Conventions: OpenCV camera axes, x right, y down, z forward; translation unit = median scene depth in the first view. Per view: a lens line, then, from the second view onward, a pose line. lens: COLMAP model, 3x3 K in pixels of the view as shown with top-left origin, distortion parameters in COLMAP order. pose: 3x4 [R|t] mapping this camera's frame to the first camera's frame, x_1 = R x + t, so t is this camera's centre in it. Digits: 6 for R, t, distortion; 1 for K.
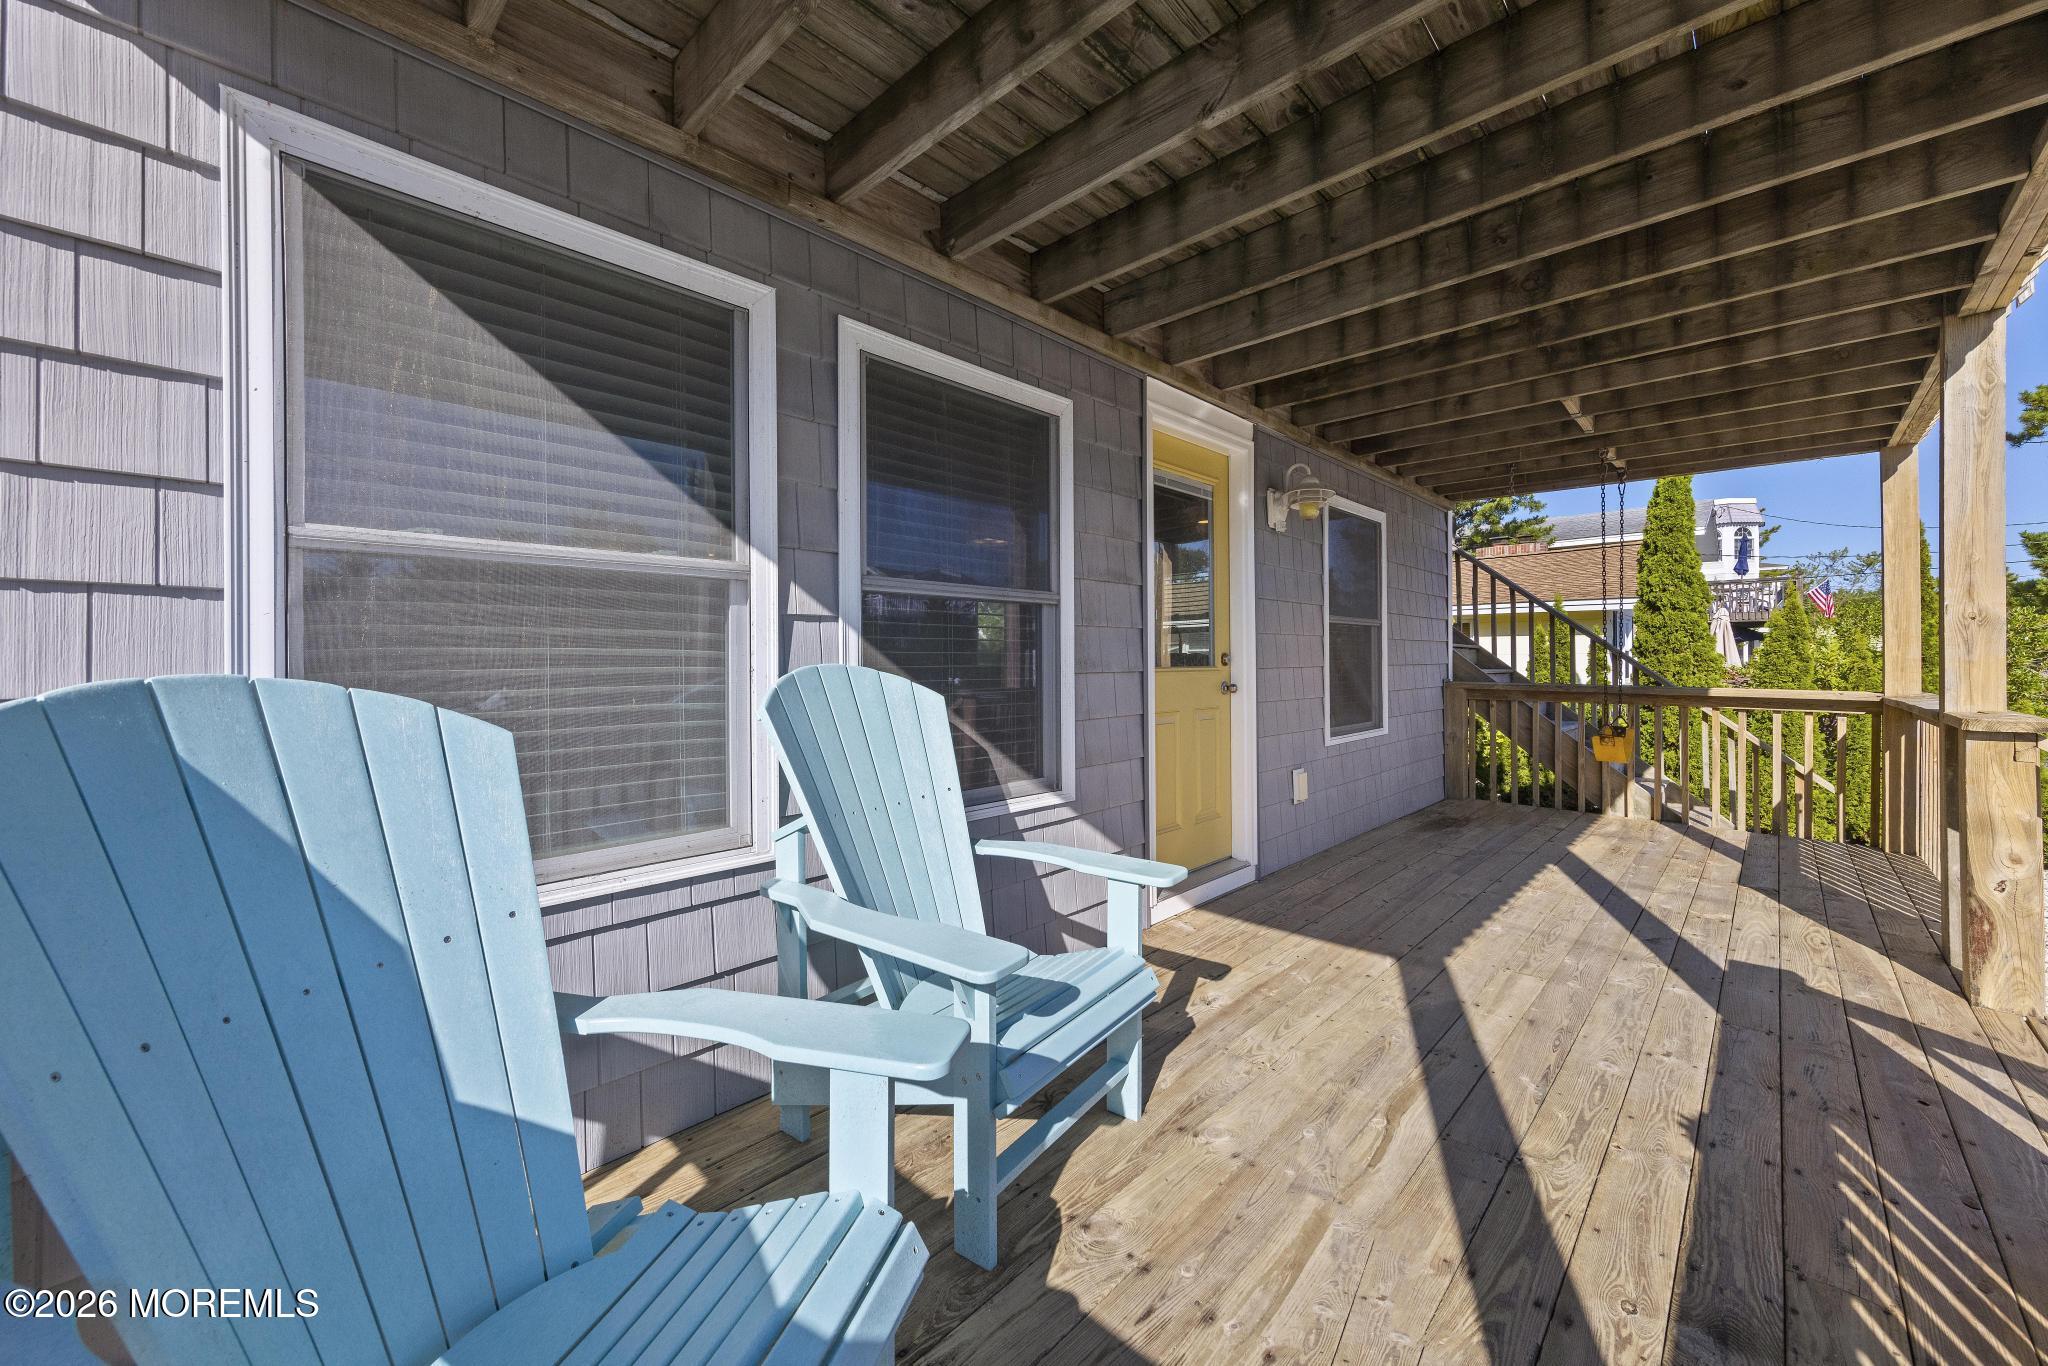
lens RADIAL K [[795.4, 0, 991.0], [0, 795.4, 659.3], [0, 0, 1]] dist [0.000990, 0.000149]
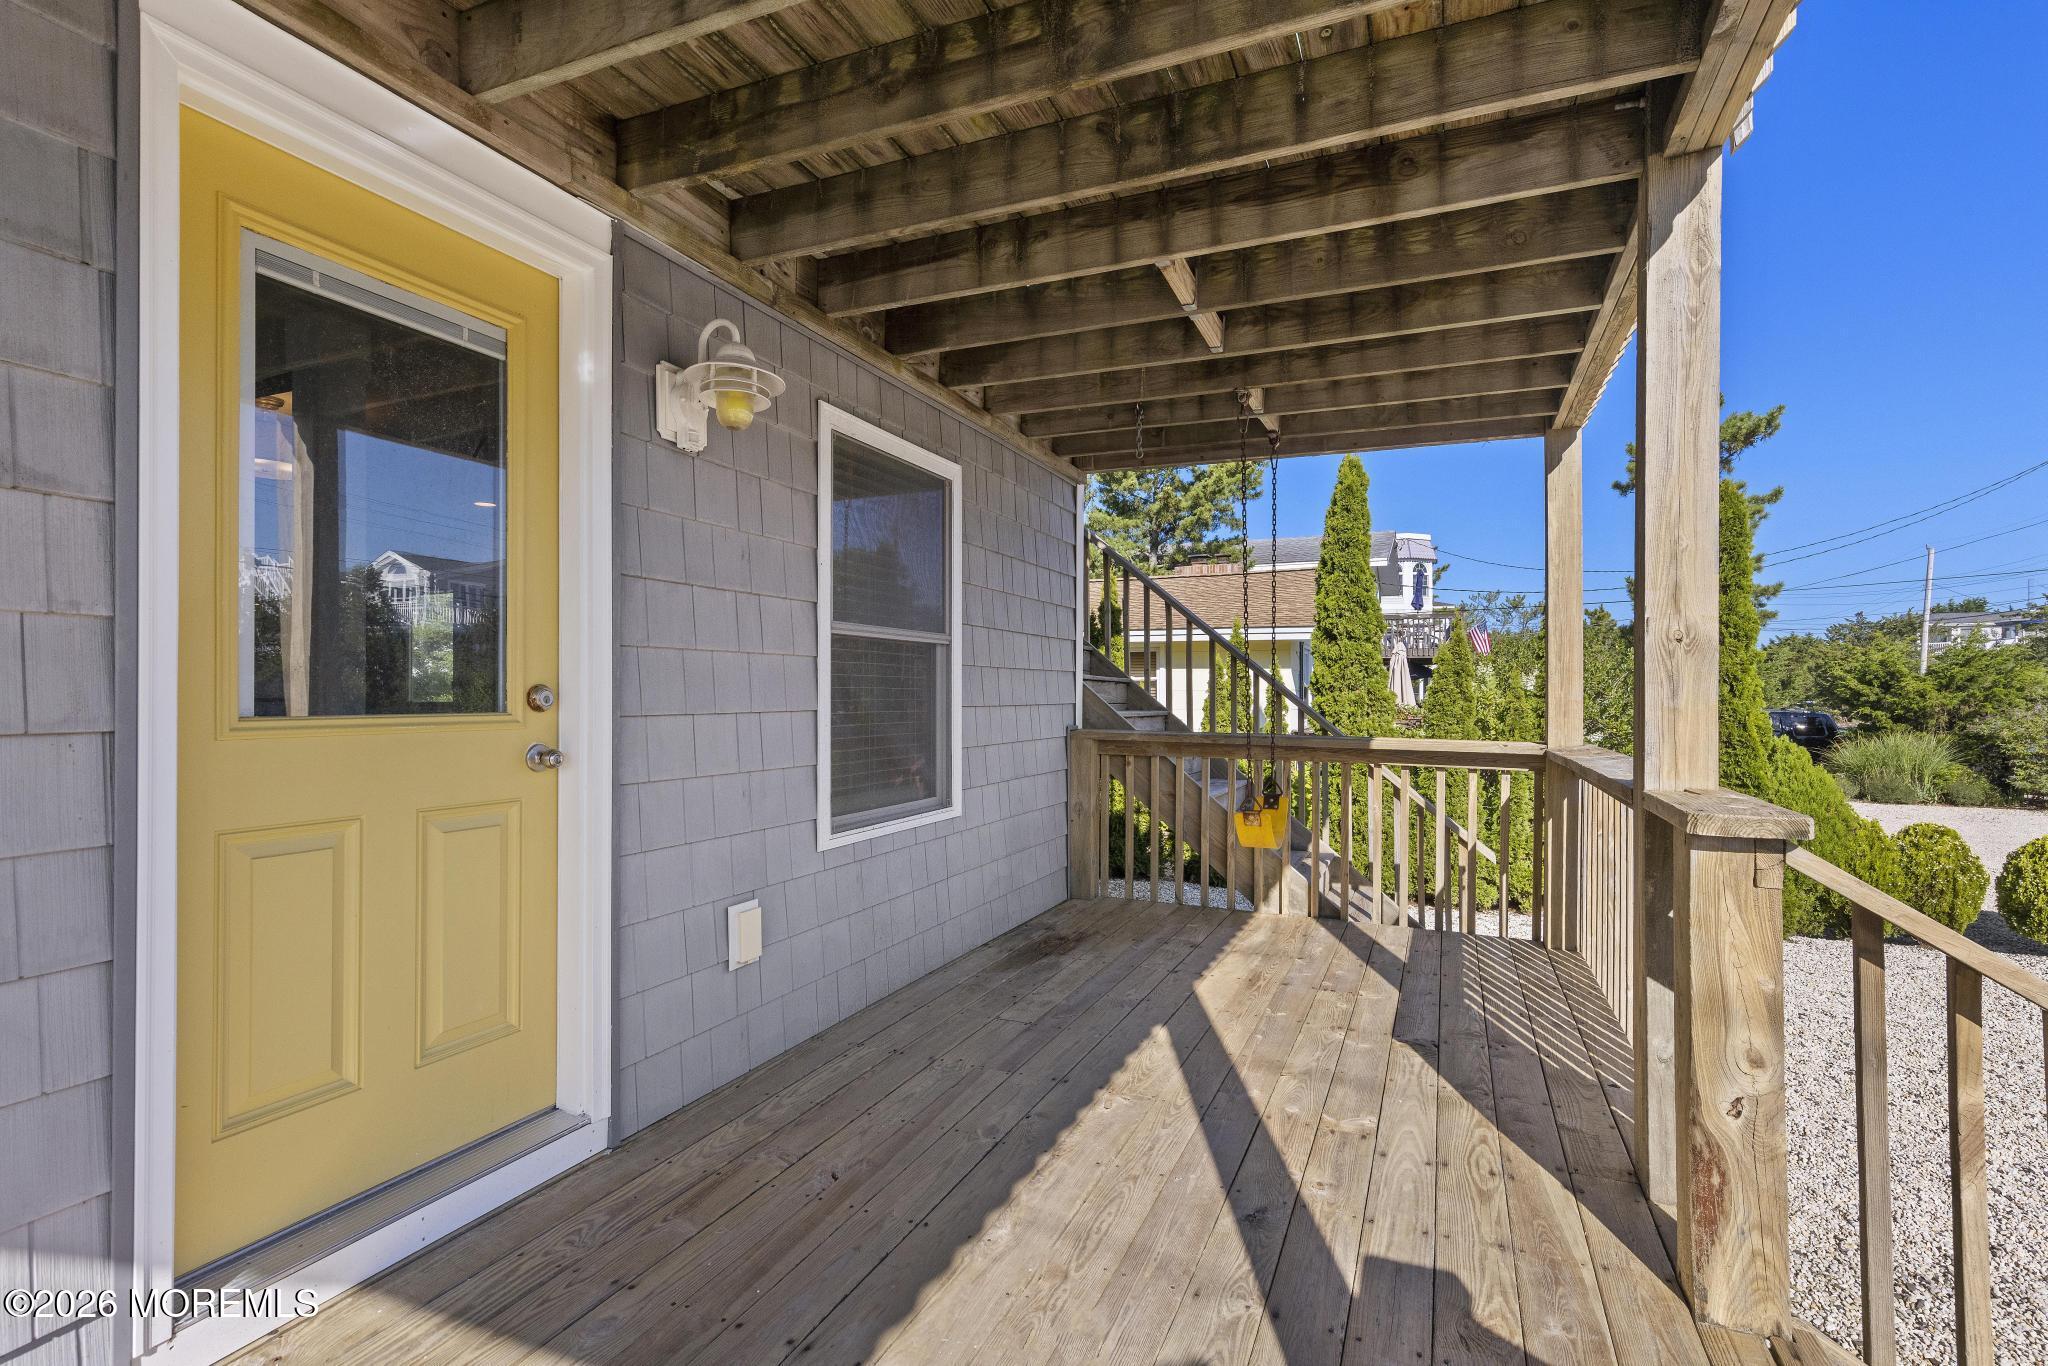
lens RADIAL K [[958.6, 0, 1024.2], [0, 958.6, 692.4], [0, 0, 1]] dist [0.000299, 0.000797]
pose [[0.934539, 0.006655, 0.355799, 0.354914], [-0.006700, 0.999977, -0.001105, -0.004644], [-0.355798, -0.001351, 0.934562, 0.351280]]
